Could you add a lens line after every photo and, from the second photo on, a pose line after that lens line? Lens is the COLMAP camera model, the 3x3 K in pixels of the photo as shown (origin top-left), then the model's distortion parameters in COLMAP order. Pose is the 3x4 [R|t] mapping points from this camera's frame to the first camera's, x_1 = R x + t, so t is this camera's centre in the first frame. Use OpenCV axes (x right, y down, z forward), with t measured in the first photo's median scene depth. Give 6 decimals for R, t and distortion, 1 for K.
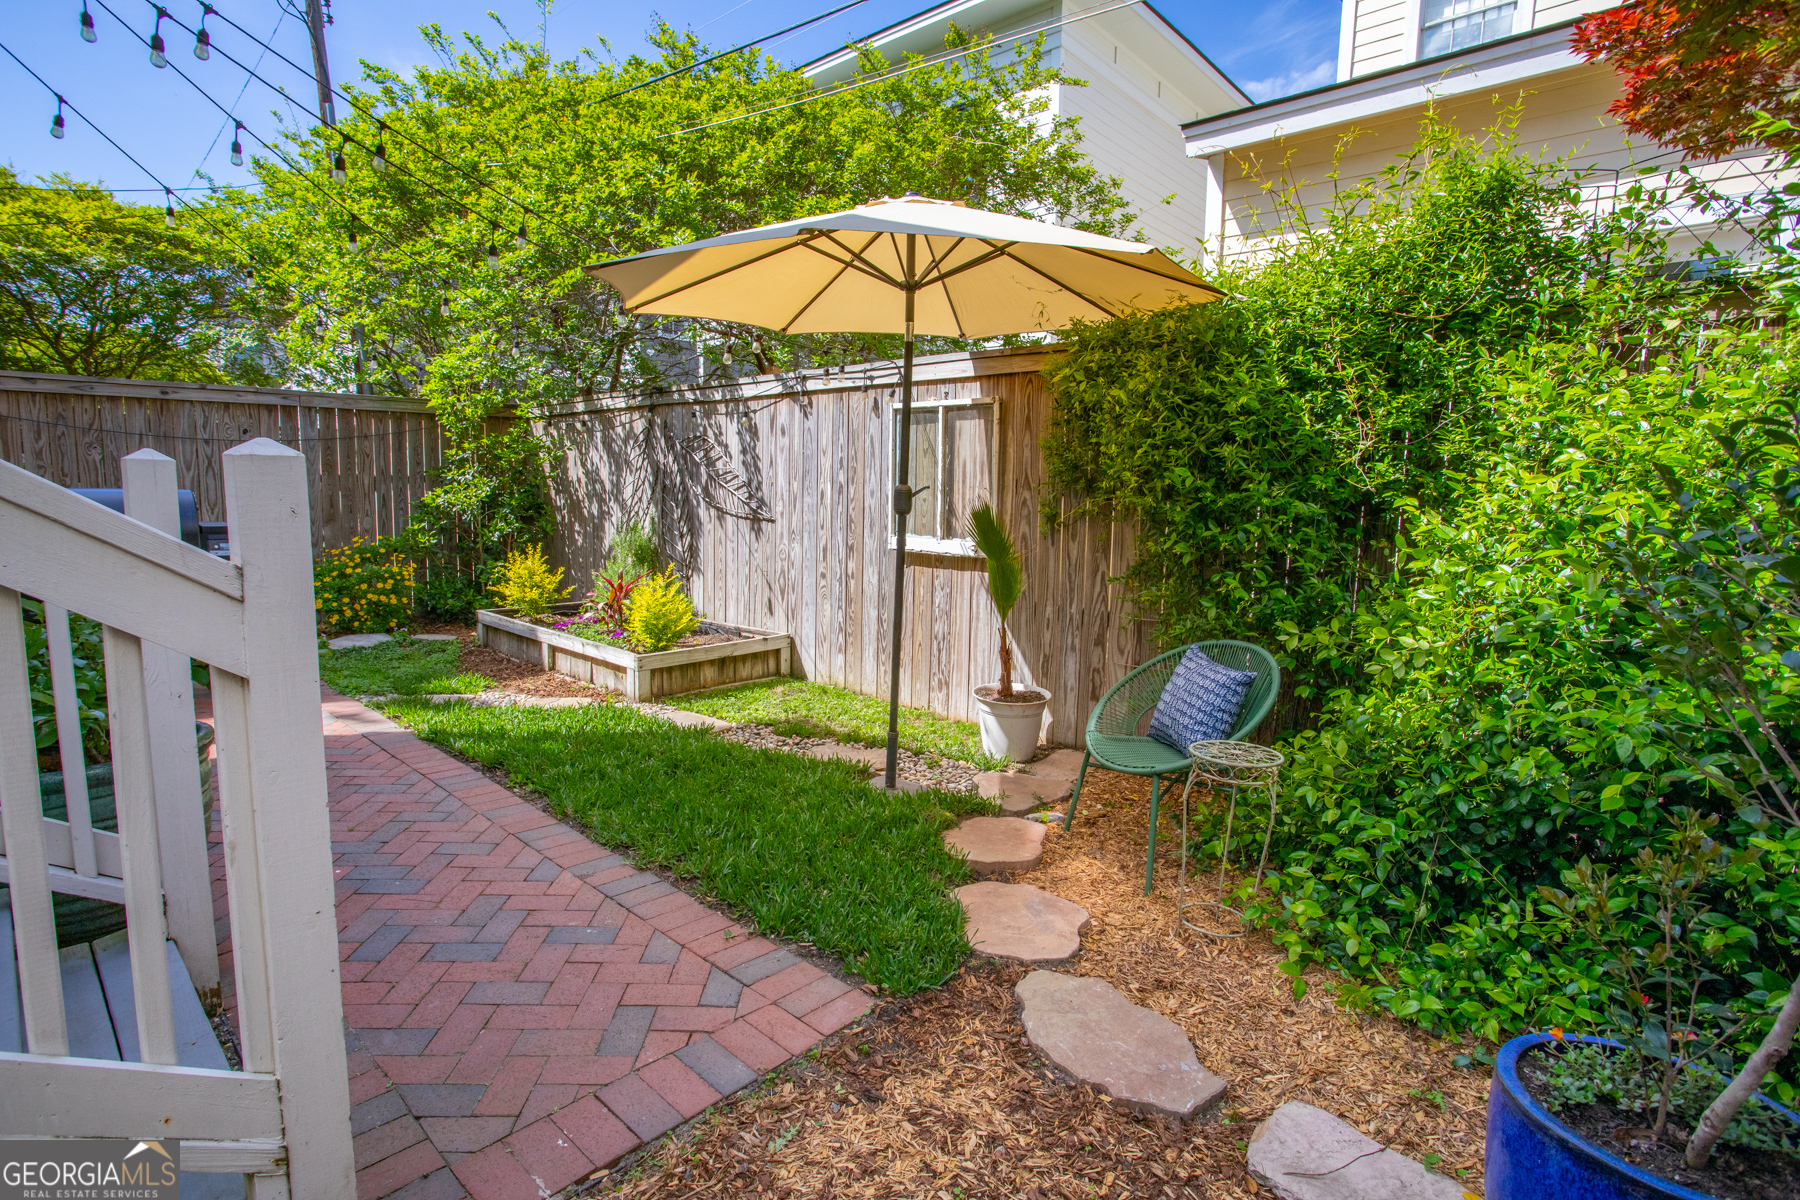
lens RADIAL K [[916.6, 0, 893.0], [0, 916.6, 495.6], [0, 0, 1]] dist [-0.075184, 0.036523]
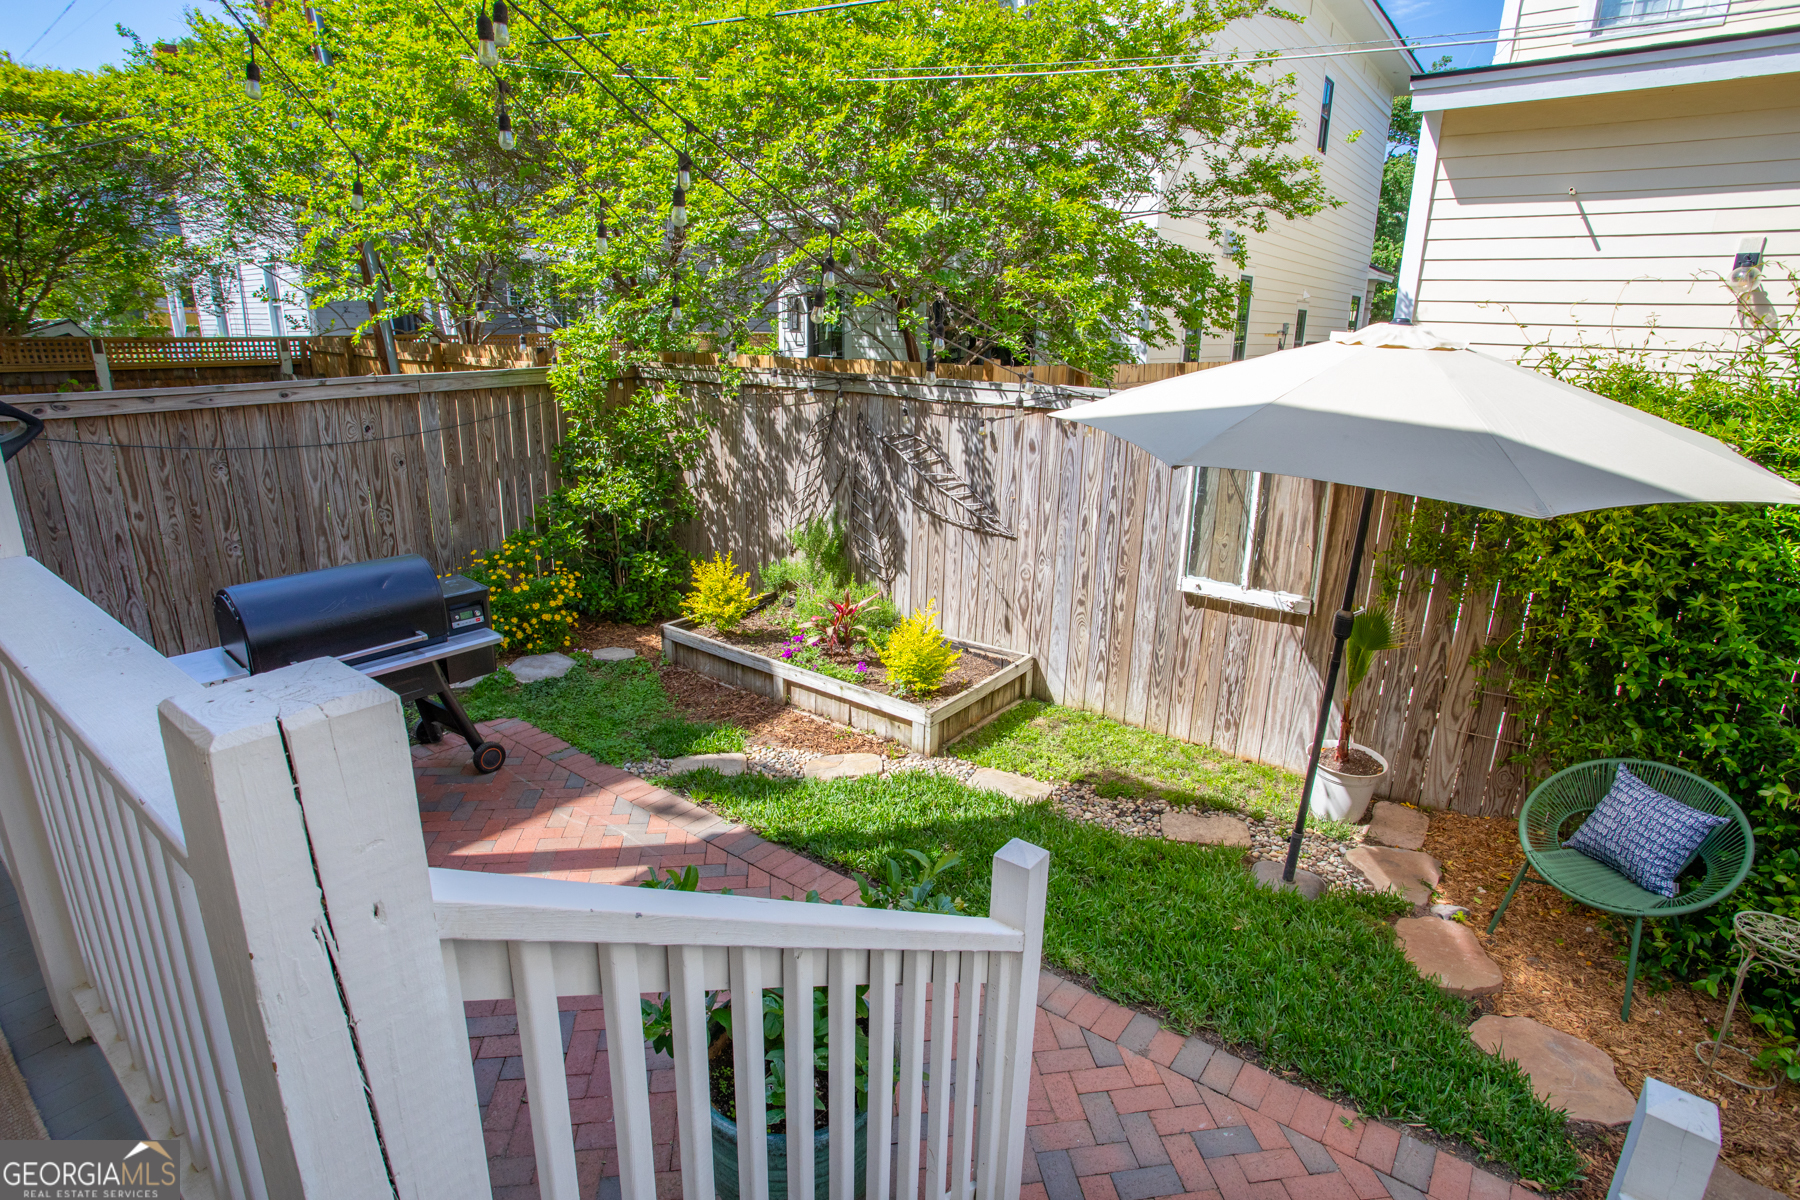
lens RADIAL K [[986.4, 0, 908.7], [0, 986.4, 514.2], [0, 0, 1]] dist [-0.088133, 0.050569]
pose [[0.995935, -0.018302, 0.088201, -0.363675], [0.001843, 0.983078, 0.183180, -0.202834], [-0.090061, -0.182273, 0.979115, 0.027734]]
